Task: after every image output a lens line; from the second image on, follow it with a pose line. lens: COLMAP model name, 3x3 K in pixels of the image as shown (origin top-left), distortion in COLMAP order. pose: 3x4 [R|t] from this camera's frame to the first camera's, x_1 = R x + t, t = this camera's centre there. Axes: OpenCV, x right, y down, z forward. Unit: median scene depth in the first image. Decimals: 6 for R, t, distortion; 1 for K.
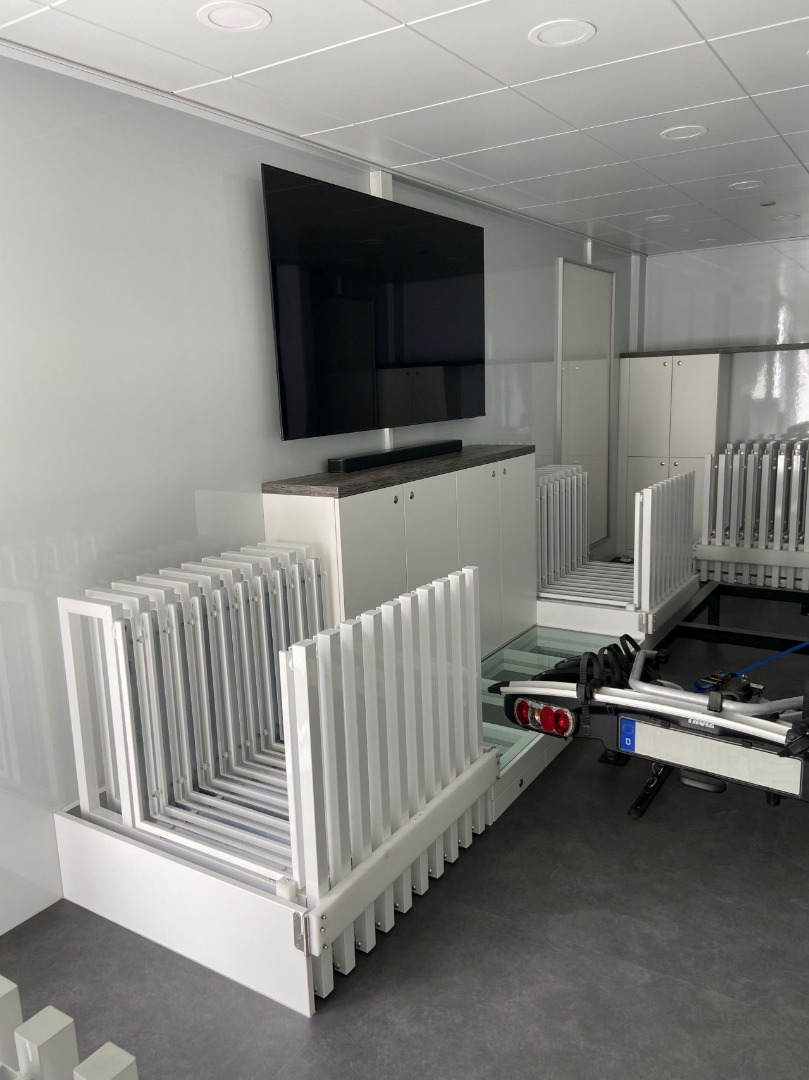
lens RADIAL K [[824.9, 0, 404.5], [0, 824.9, 540.0], [0, 0, 1]] dist [0.063186, -0.001946]
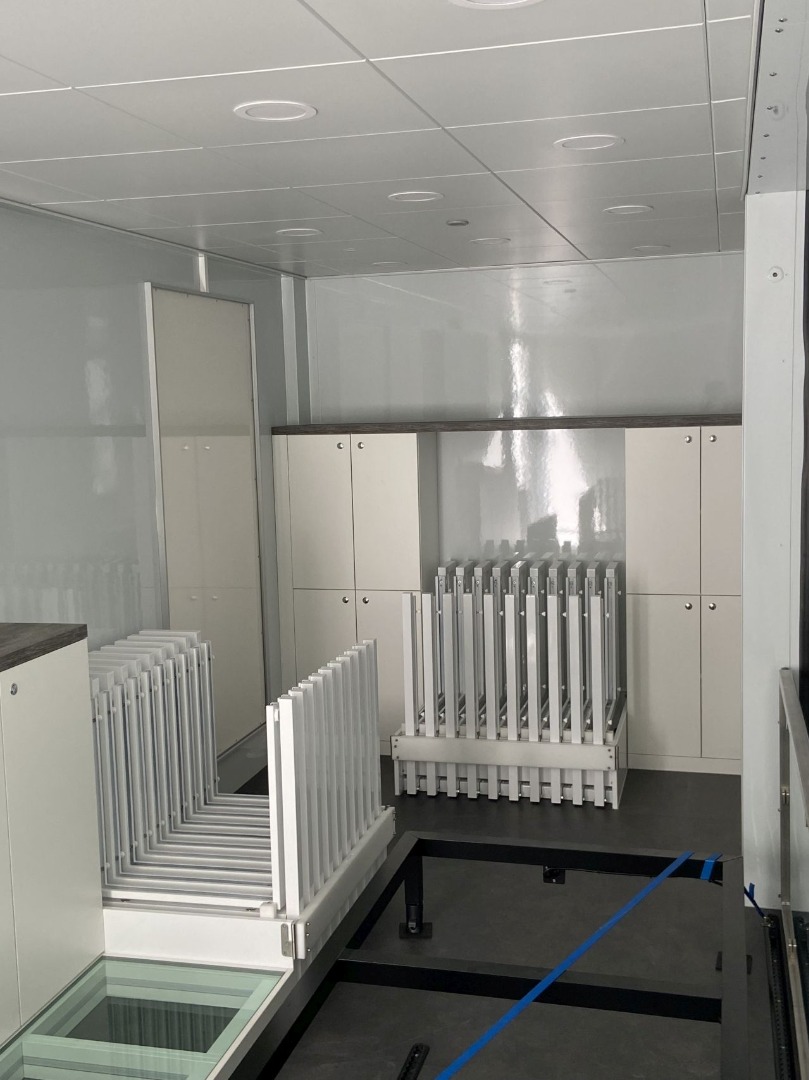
lens RADIAL K [[1192.5, 0, 404.5], [0, 1192.5, 540.0], [0, 0, 1]] dist [0.023144, -0.025000]
pose [[0.953126, -0.026908, 0.301374, 0.092546], [0.051940, 0.995803, -0.075354, -0.075918], [-0.298081, 0.087475, 0.950524, 0.136998]]
